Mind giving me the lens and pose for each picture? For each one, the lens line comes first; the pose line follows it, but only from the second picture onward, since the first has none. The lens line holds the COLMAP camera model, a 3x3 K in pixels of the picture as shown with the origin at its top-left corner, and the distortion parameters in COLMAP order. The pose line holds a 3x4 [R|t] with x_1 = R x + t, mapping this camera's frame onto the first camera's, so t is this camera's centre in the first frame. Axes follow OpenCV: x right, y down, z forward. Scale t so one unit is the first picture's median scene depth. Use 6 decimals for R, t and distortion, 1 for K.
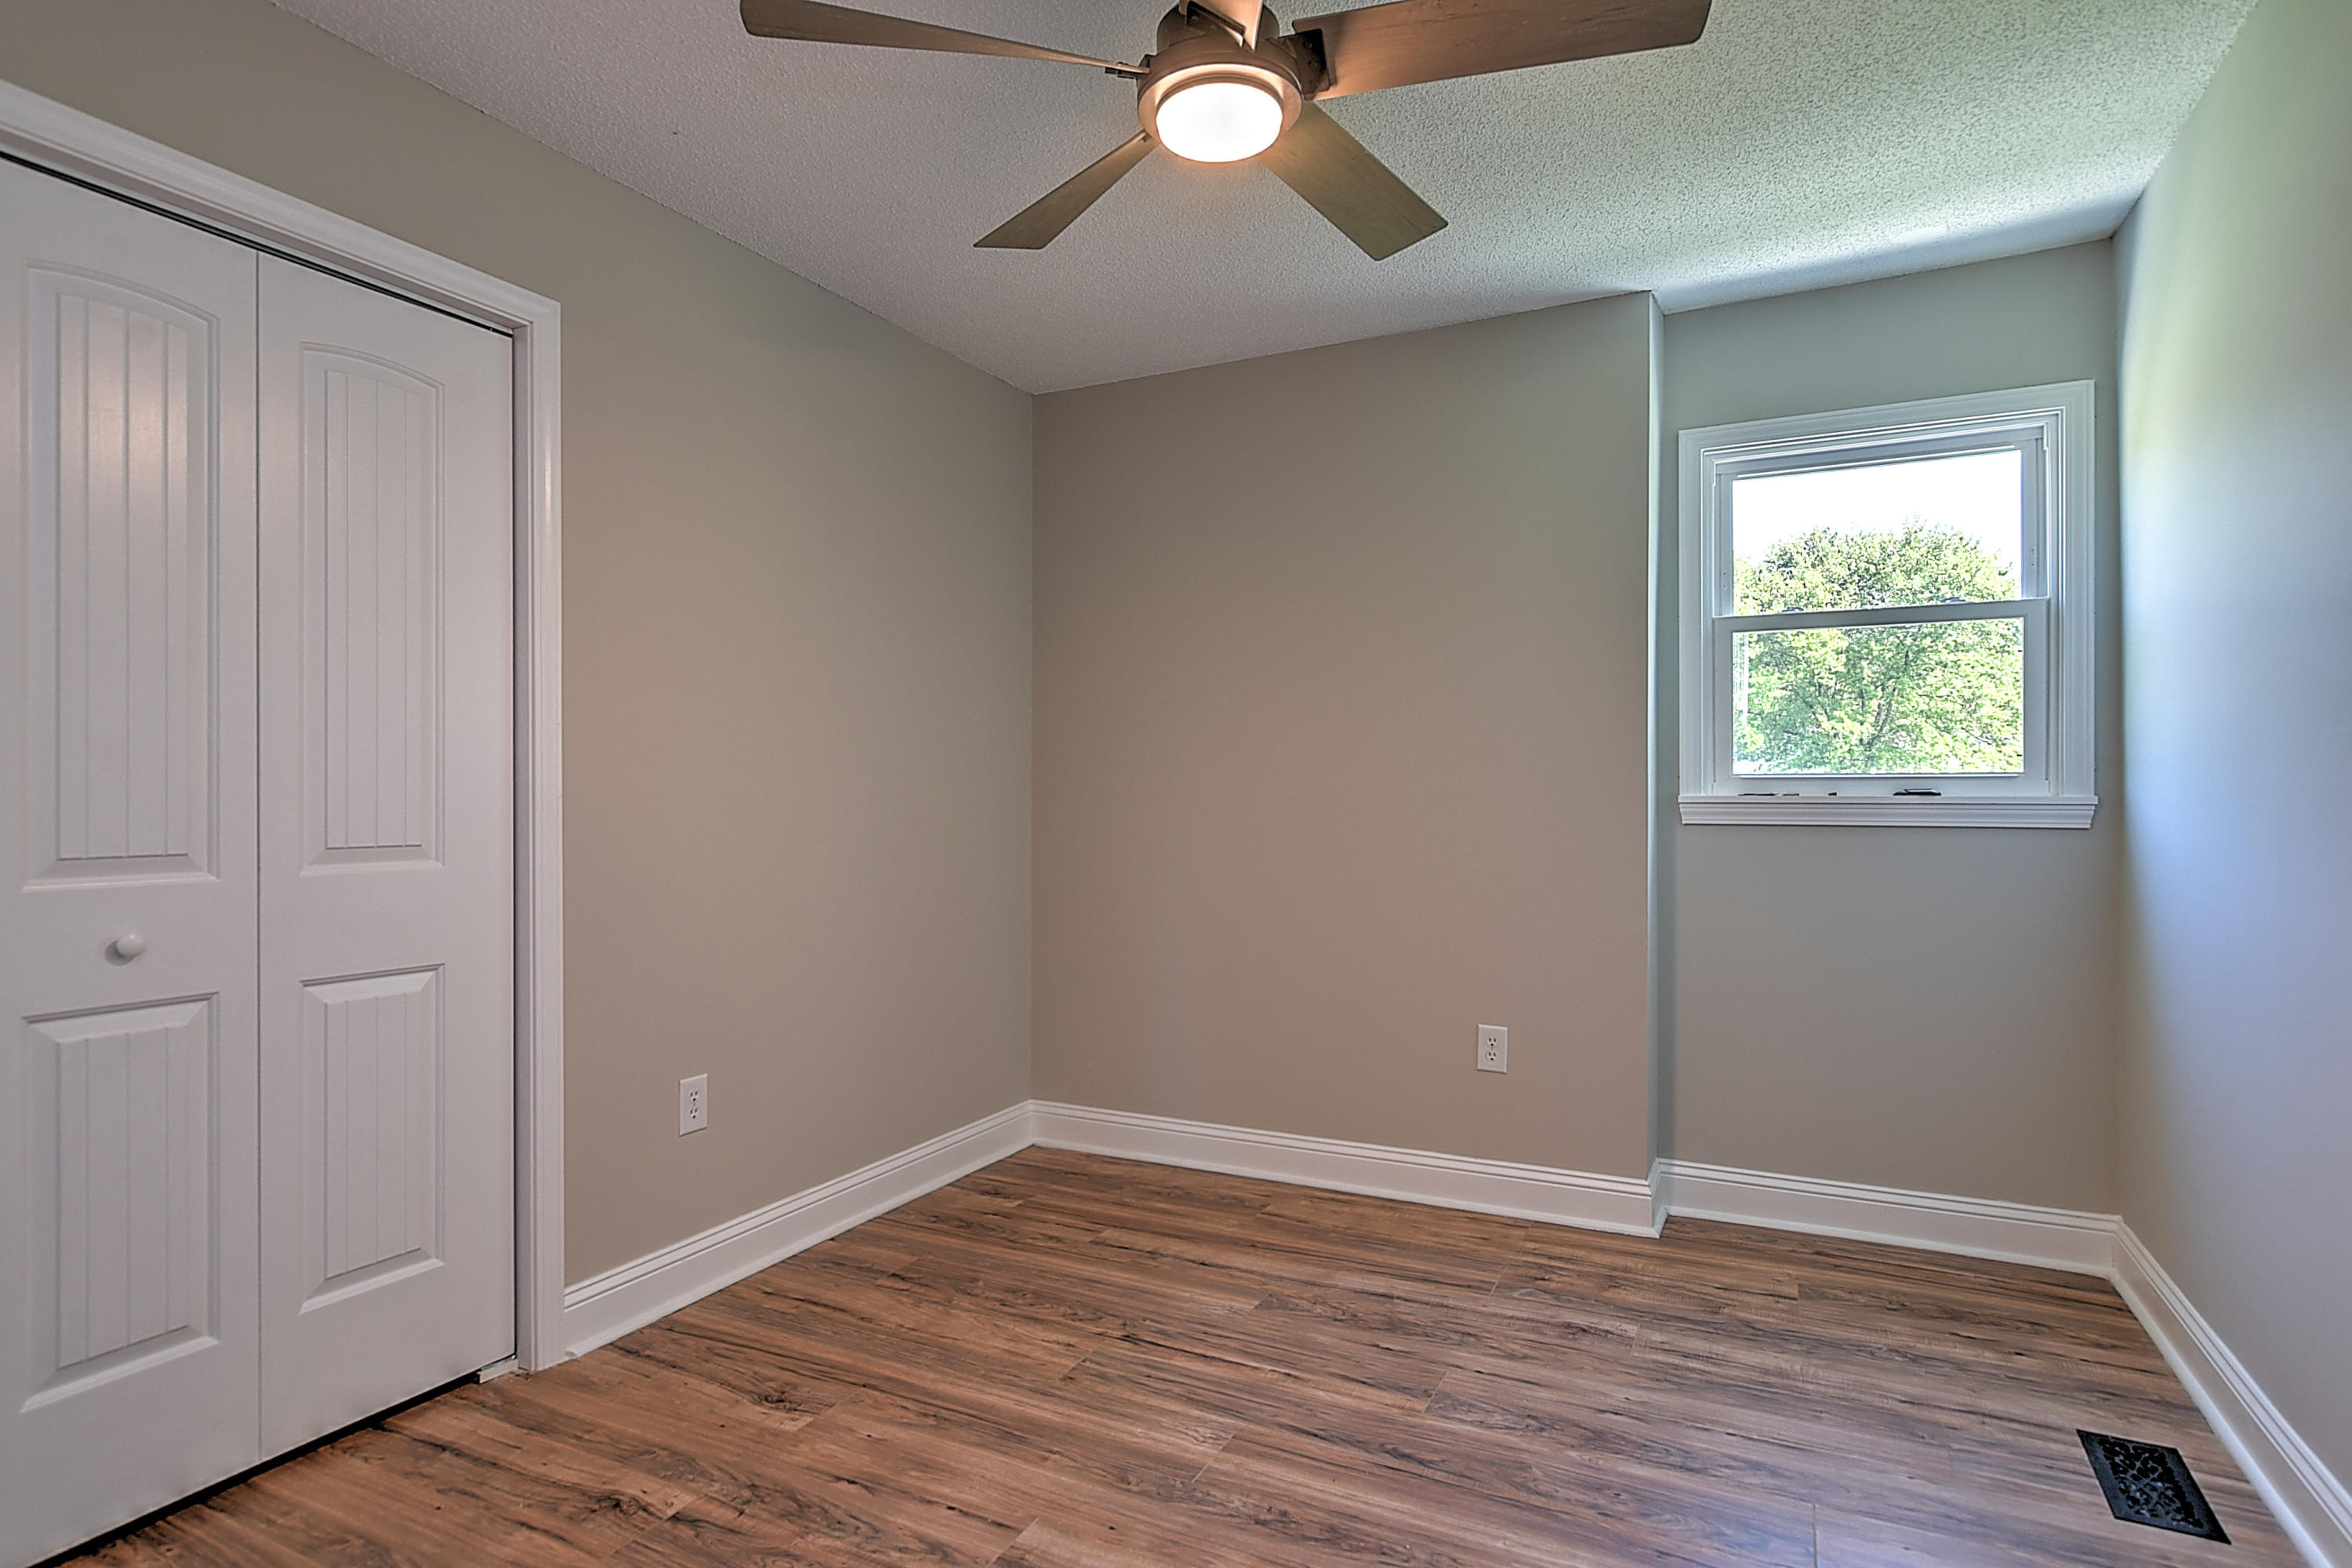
lens RADIAL K [[1202.6, 0, 1136.5], [0, 1202.6, 787.7], [0, 0, 1]] dist [-0.000731, -0.001182]
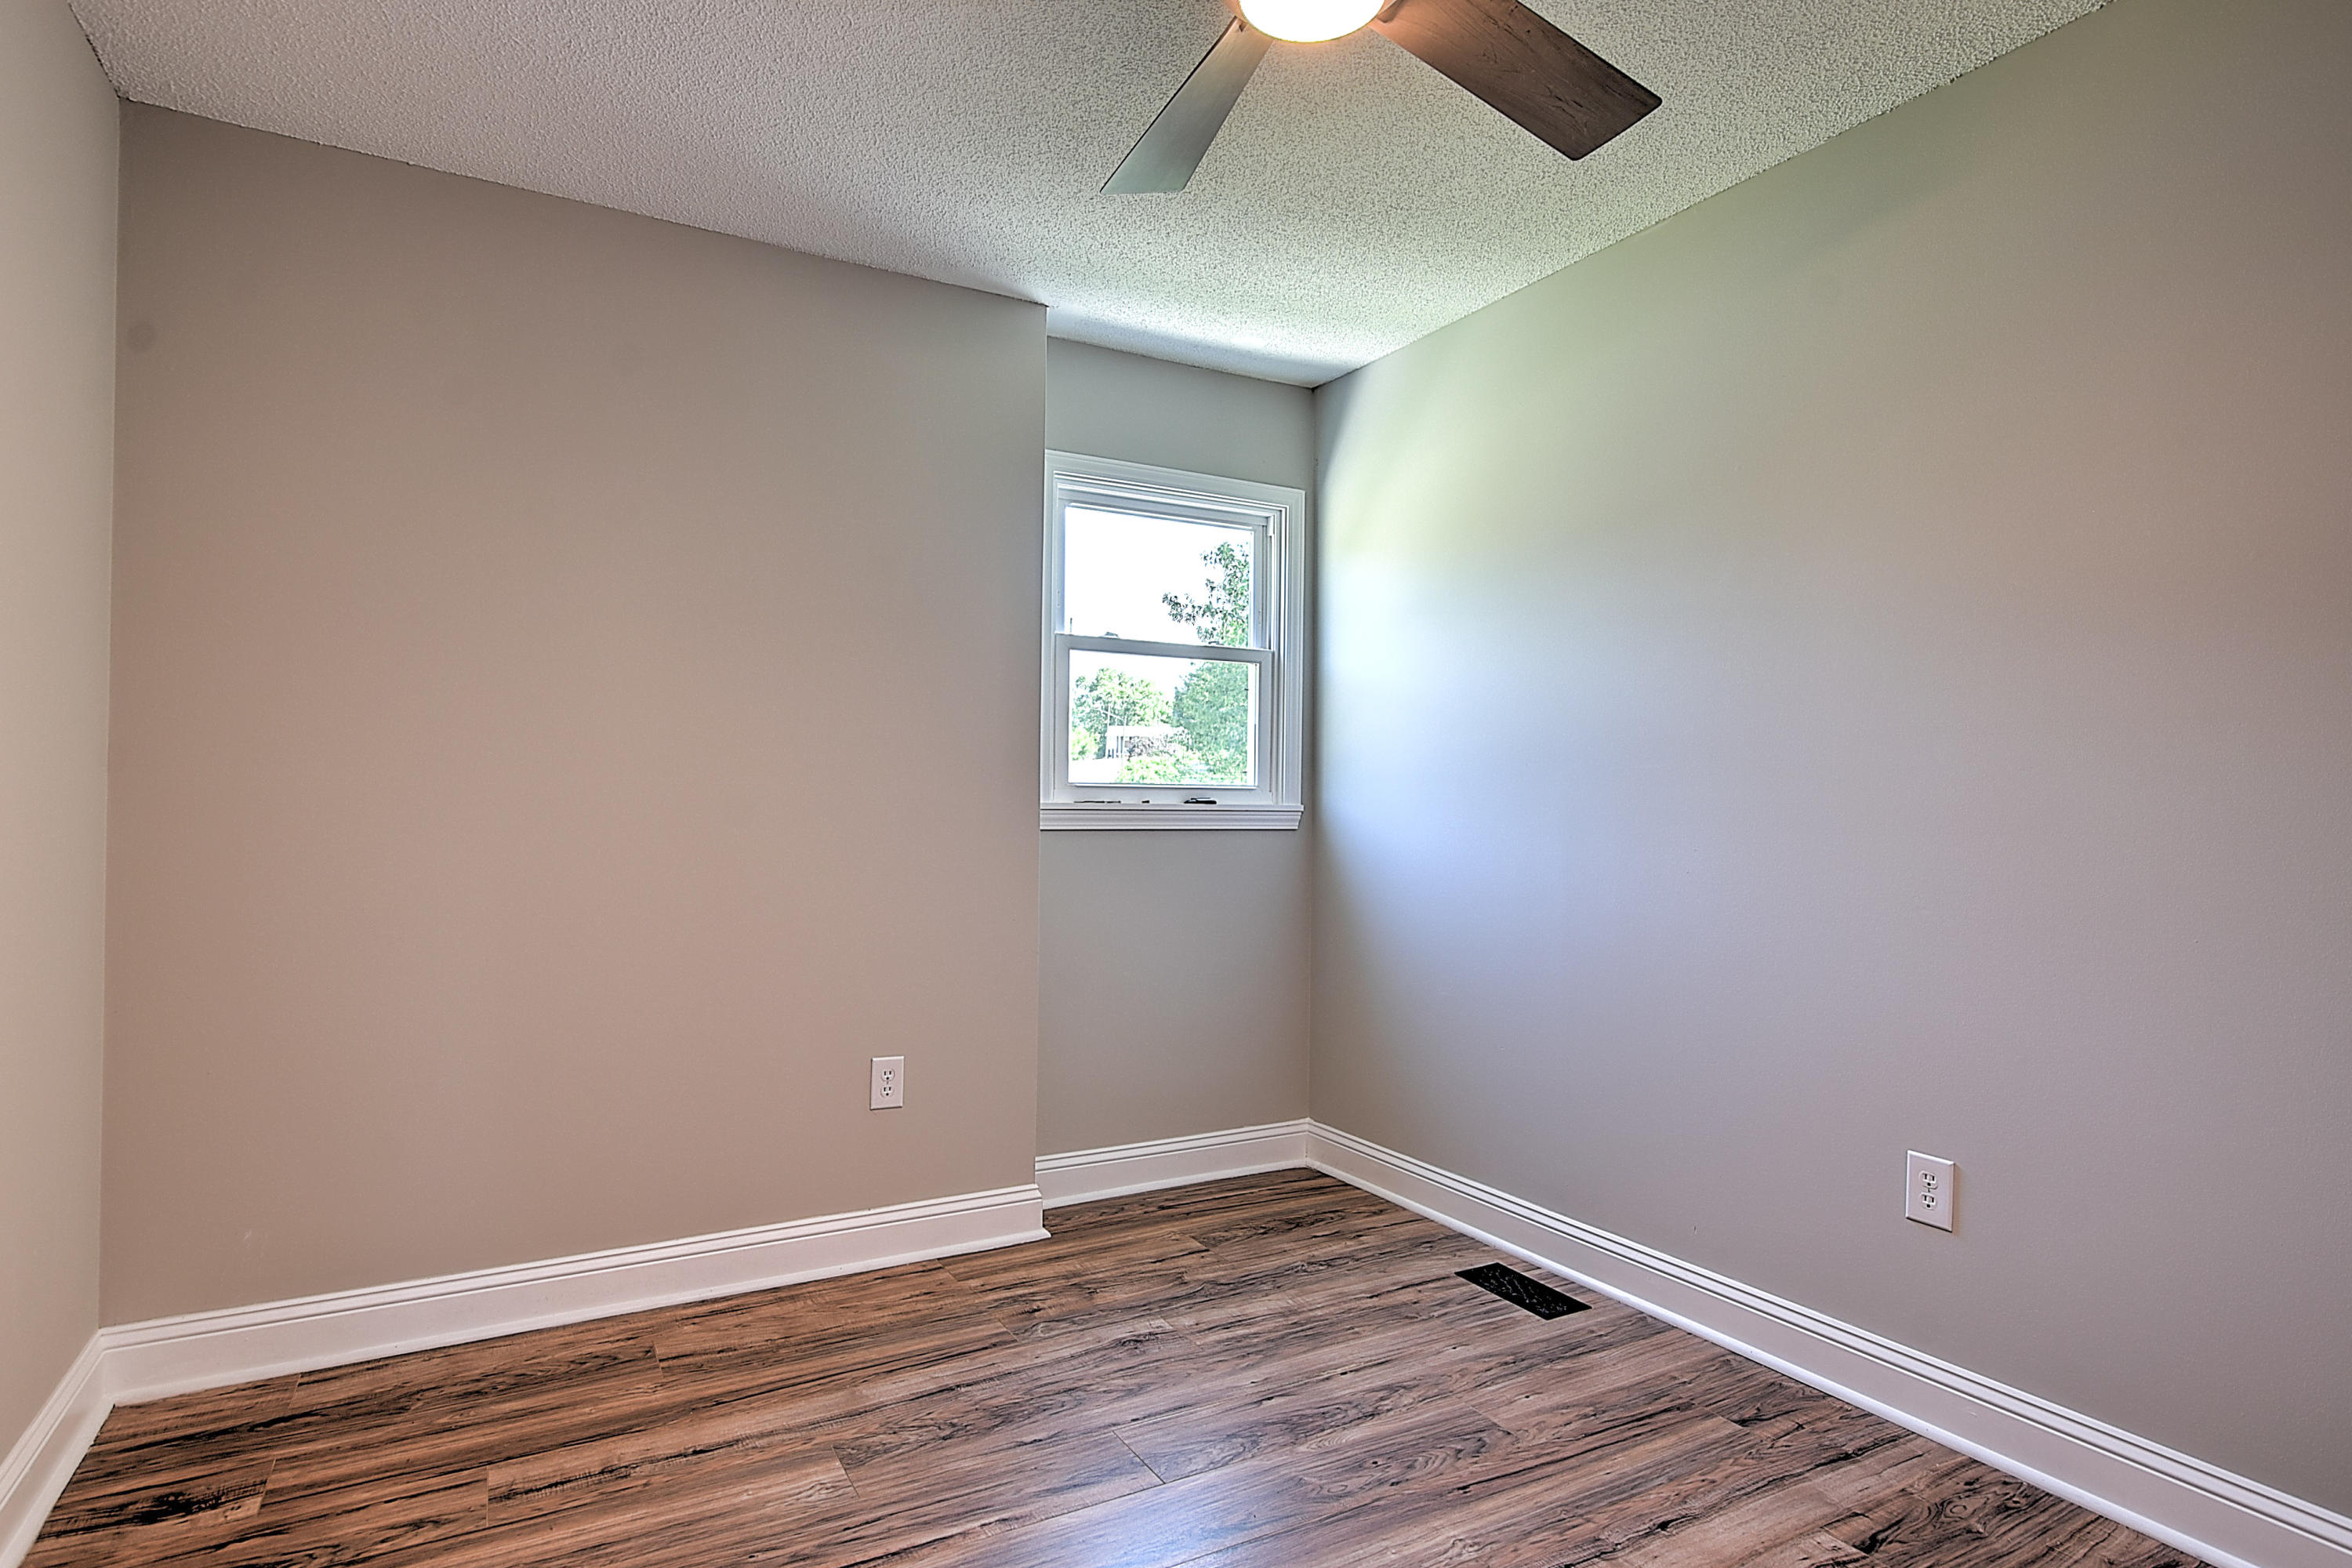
lens RADIAL K [[1226.0, 0, 1152.9], [0, 1226.0, 790.1], [0, 0, 1]] dist [-0.013813, 0.008897]
pose [[0.556130, 0.014605, 0.830967, -0.436775], [-0.014053, 0.999868, -0.008169, 0.004413], [-0.830976, -0.007135, 0.556262, 0.403934]]
